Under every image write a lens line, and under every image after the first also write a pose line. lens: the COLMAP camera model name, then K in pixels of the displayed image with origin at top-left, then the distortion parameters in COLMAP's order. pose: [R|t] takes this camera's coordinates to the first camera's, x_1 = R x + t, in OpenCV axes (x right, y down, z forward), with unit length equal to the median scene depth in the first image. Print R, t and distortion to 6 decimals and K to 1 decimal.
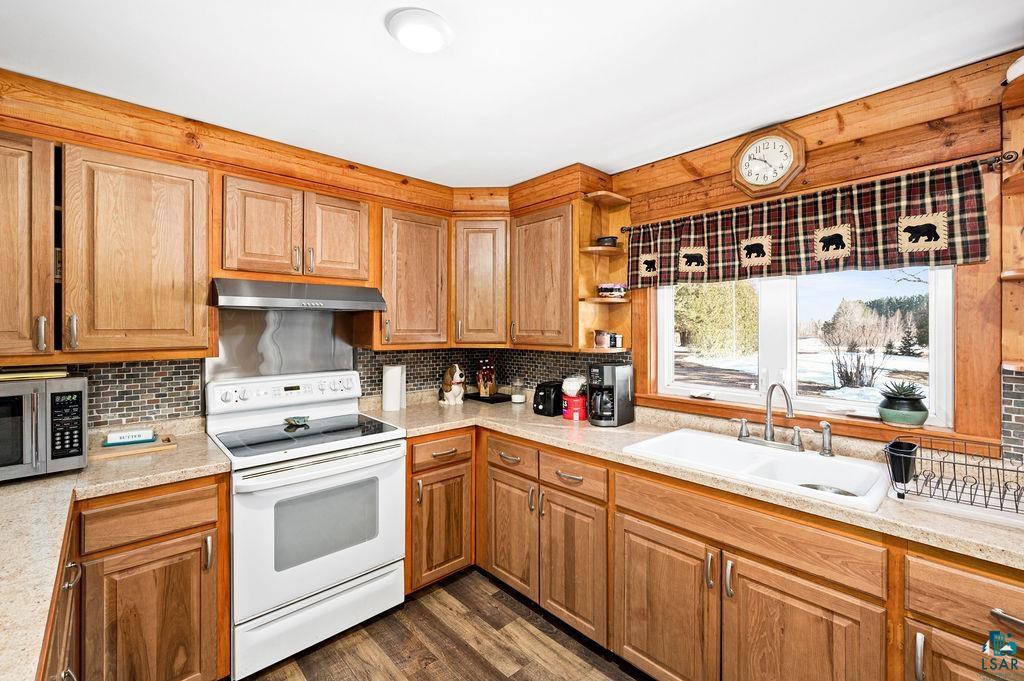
lens RADIAL K [[430.7, 0, 514.9], [0, 430.7, 326.0], [0, 0, 1]] dist [0.001183, -0.000341]
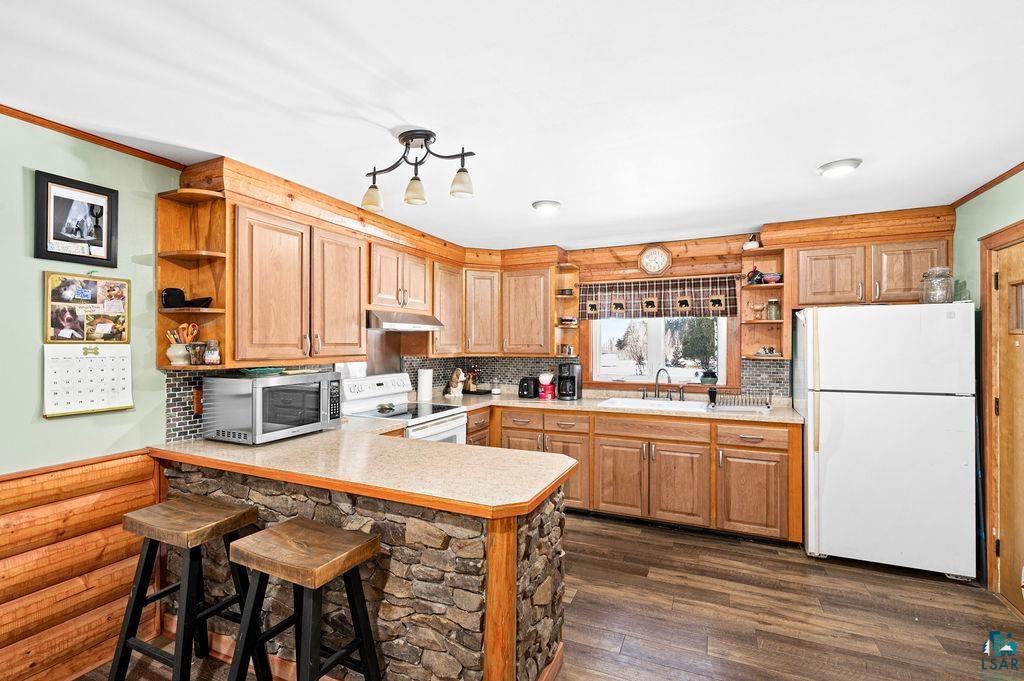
lens RADIAL K [[479.7, 0, 498.3], [0, 479.7, 344.7], [0, 0, 1]] dist [0.000317, -0.002034]
pose [[0.923328, -0.000398, 0.384013, -0.975958], [-0.001047, 0.999993, 0.003554, 0.006943], [-0.384012, -0.003684, 0.923321, -0.809948]]
